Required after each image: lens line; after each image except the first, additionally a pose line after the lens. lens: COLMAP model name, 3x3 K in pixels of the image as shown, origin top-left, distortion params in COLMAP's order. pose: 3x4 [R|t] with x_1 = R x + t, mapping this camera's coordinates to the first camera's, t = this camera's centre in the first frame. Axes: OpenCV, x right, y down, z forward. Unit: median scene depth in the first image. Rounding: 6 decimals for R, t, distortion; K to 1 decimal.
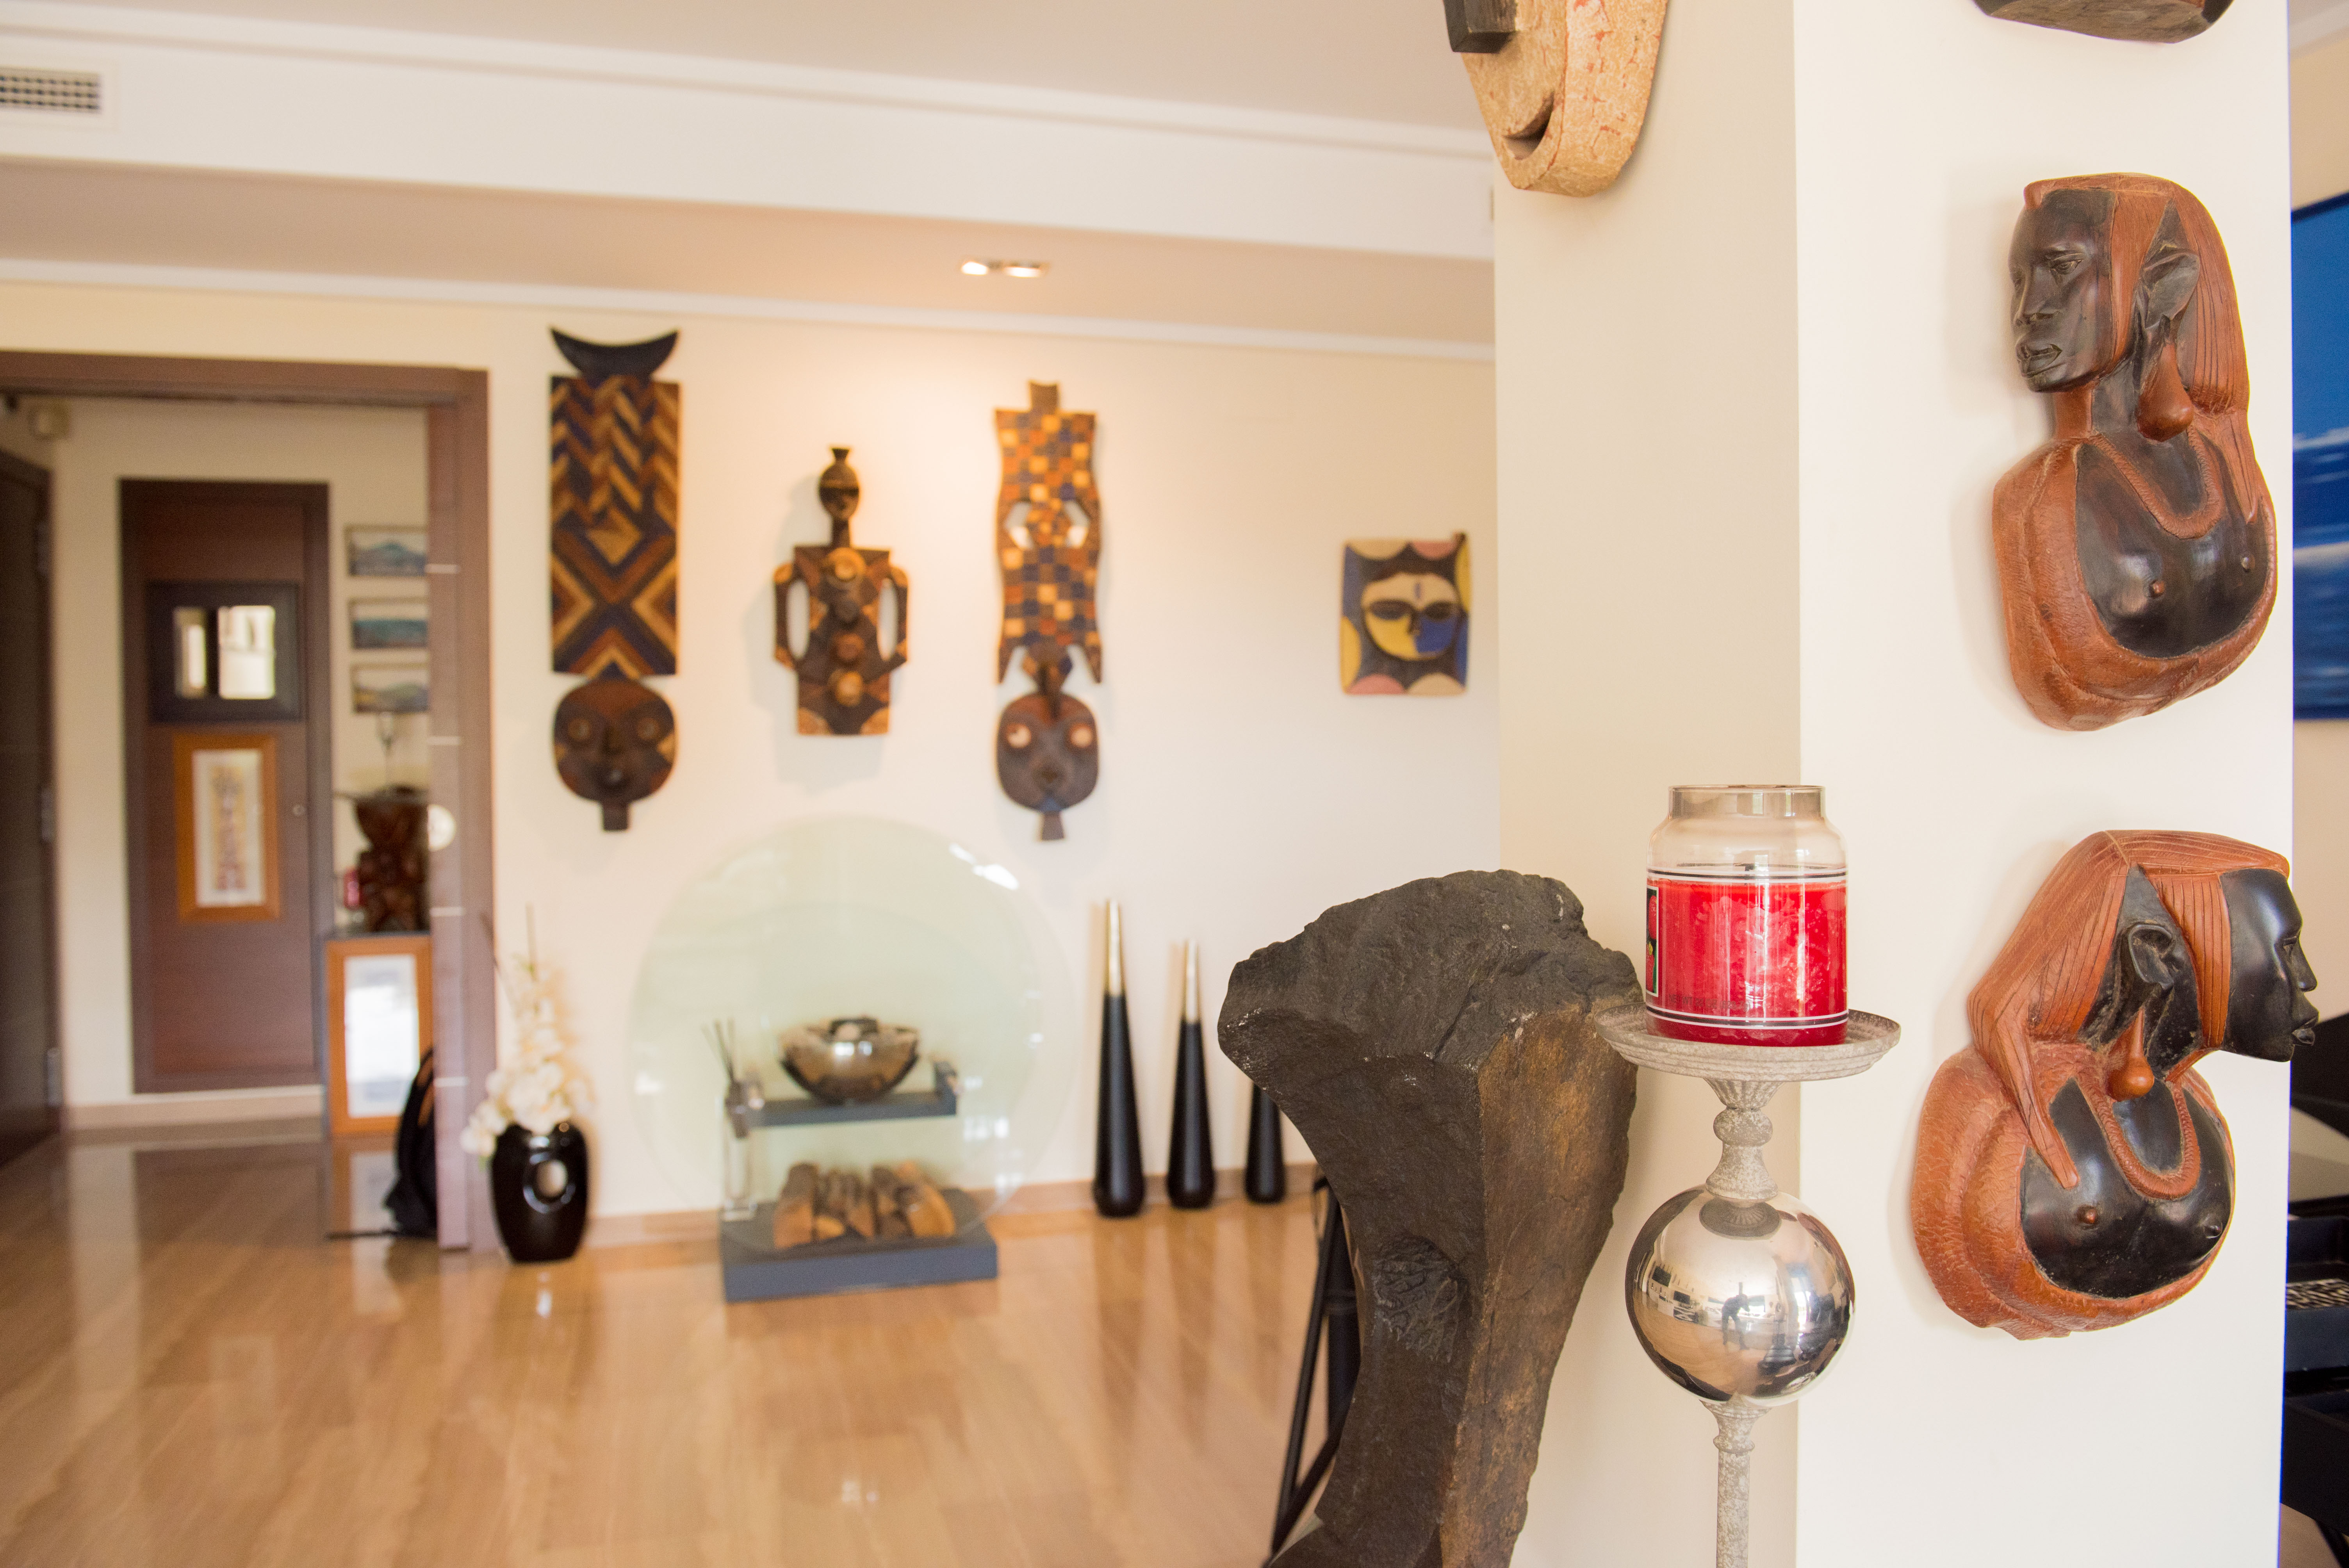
lens RADIAL K [[1813.2, 0, 1174.5], [0, 1813.2, 784.0], [0, 0, 1]] dist [-0.005150, 0.000283]
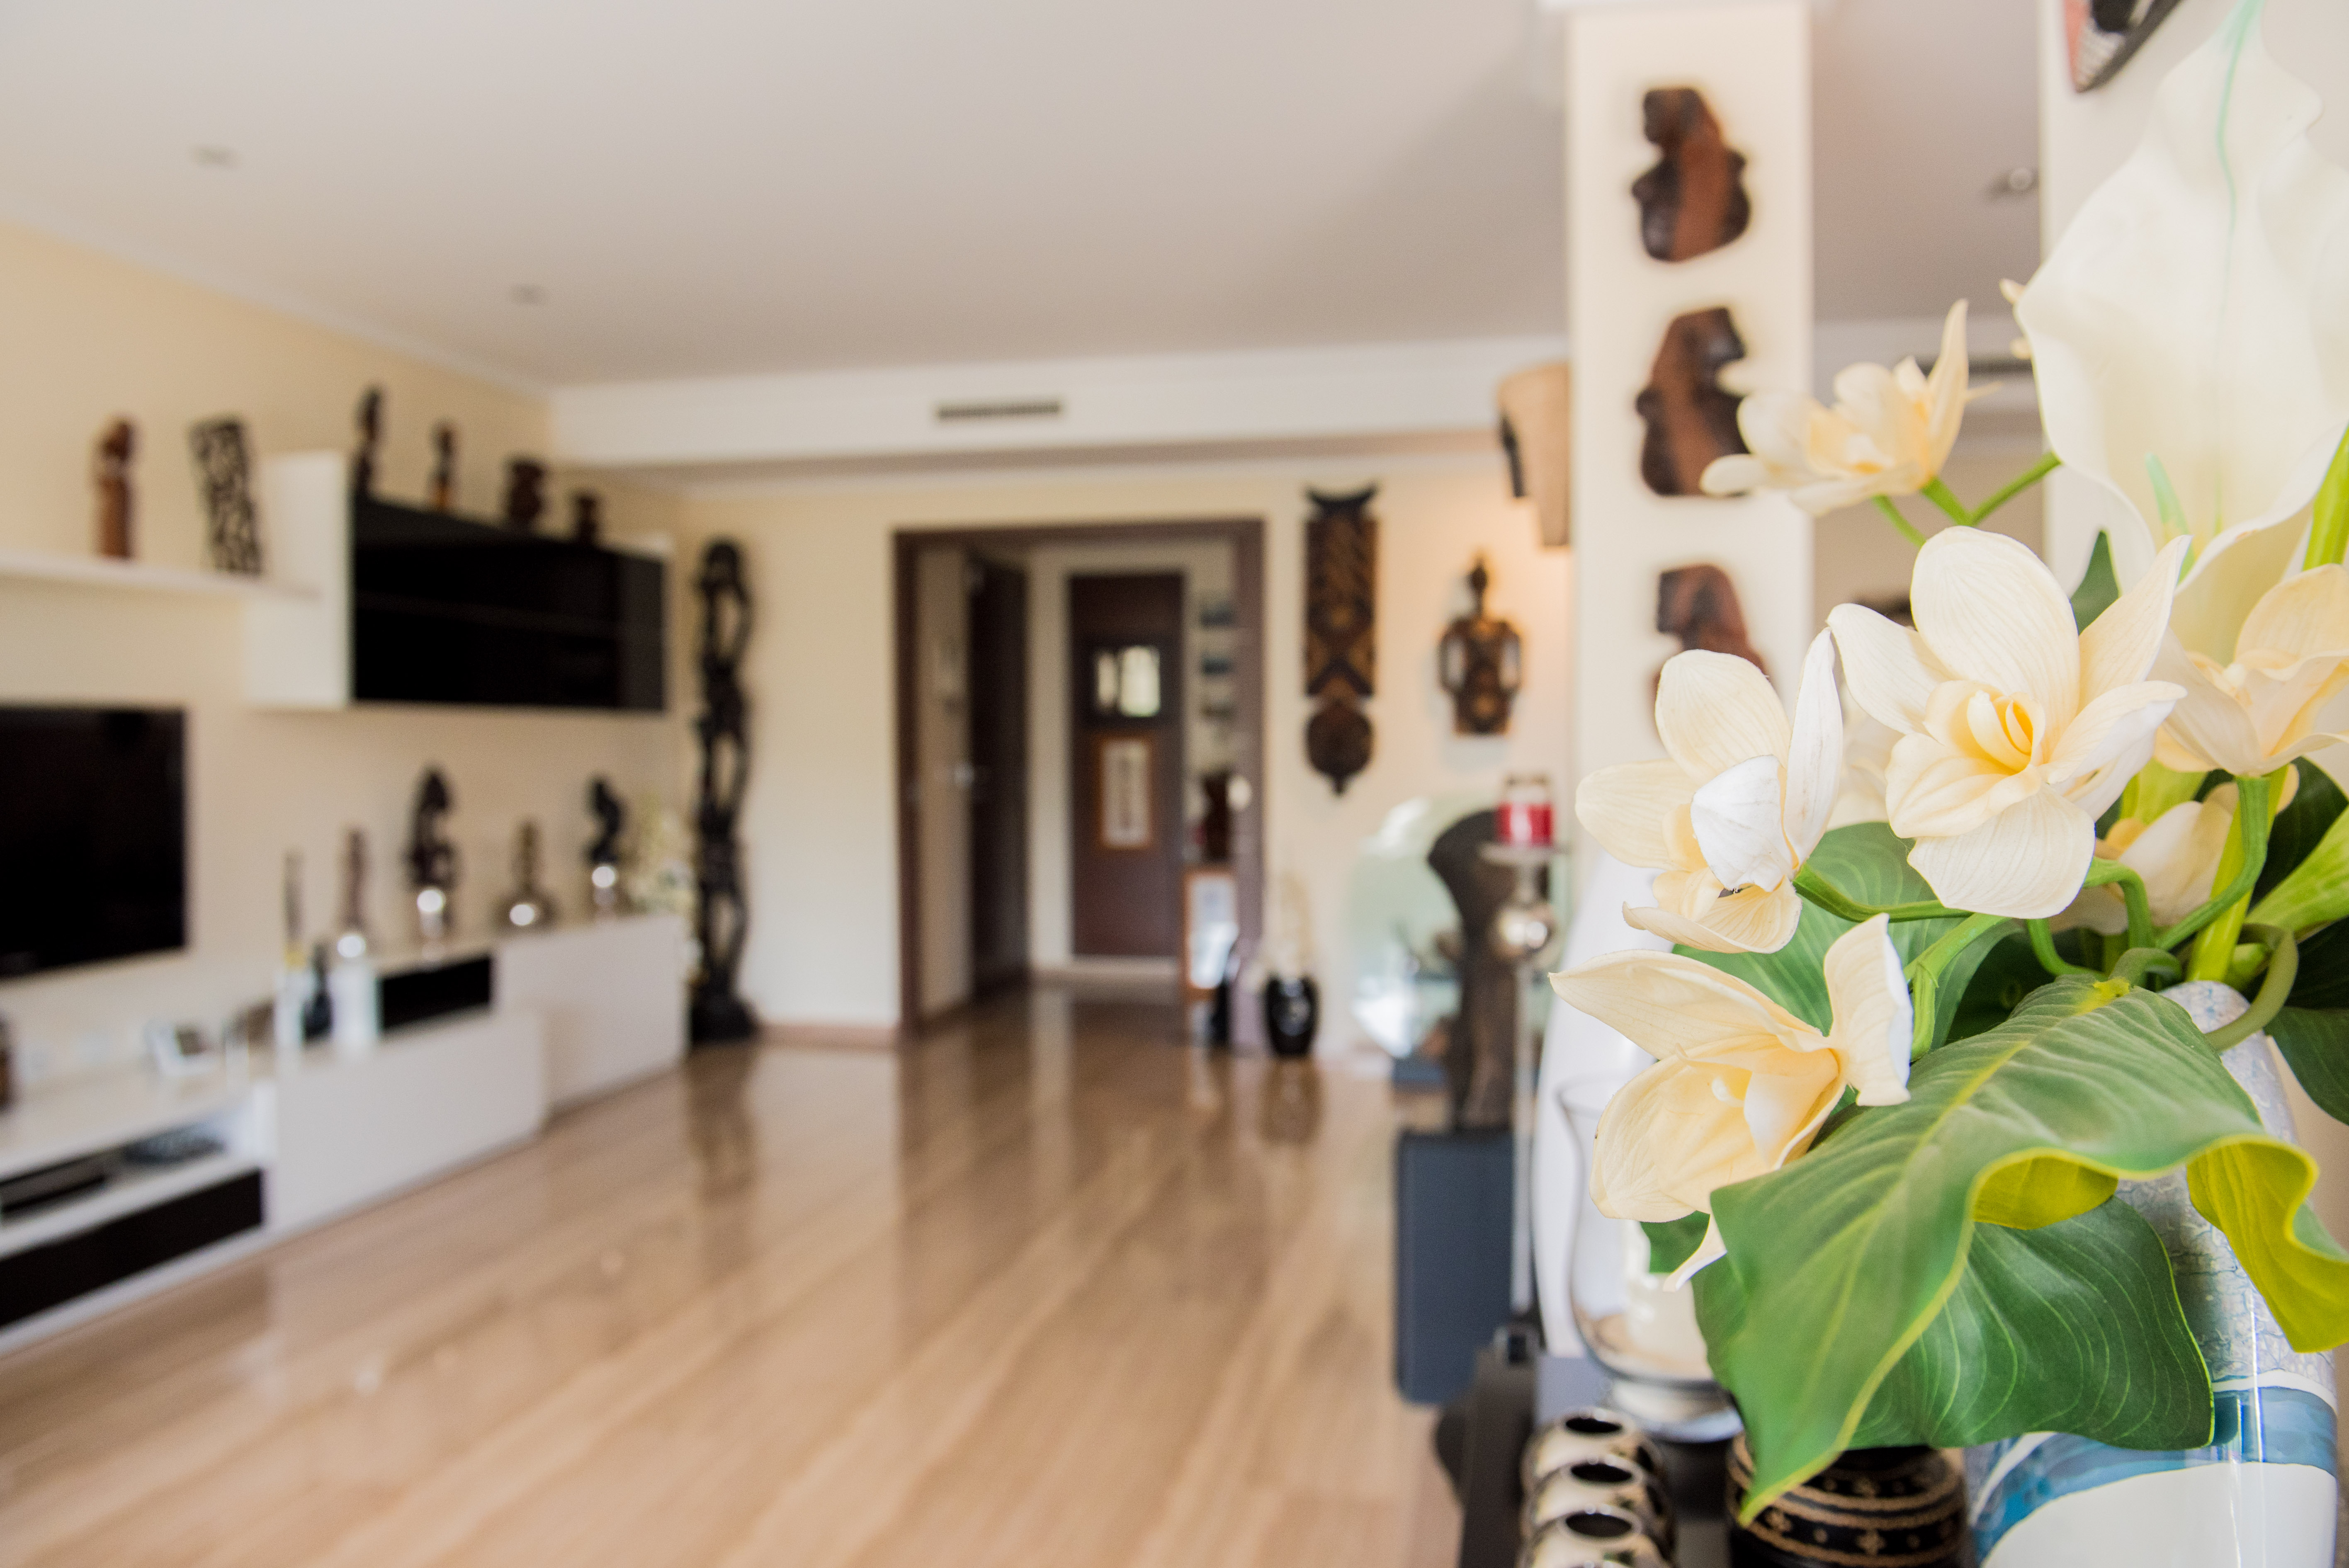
lens RADIAL K [[1694.7, 0, 1150.6], [0, 1694.7, 777.6], [0, 0, 1]] dist [-0.037955, -0.002900]
pose [[0.891689, 0.016642, -0.452343, 0.216346], [-0.016744, 0.999853, 0.003779, 0.005280], [0.452340, 0.004204, 0.891836, -0.402712]]
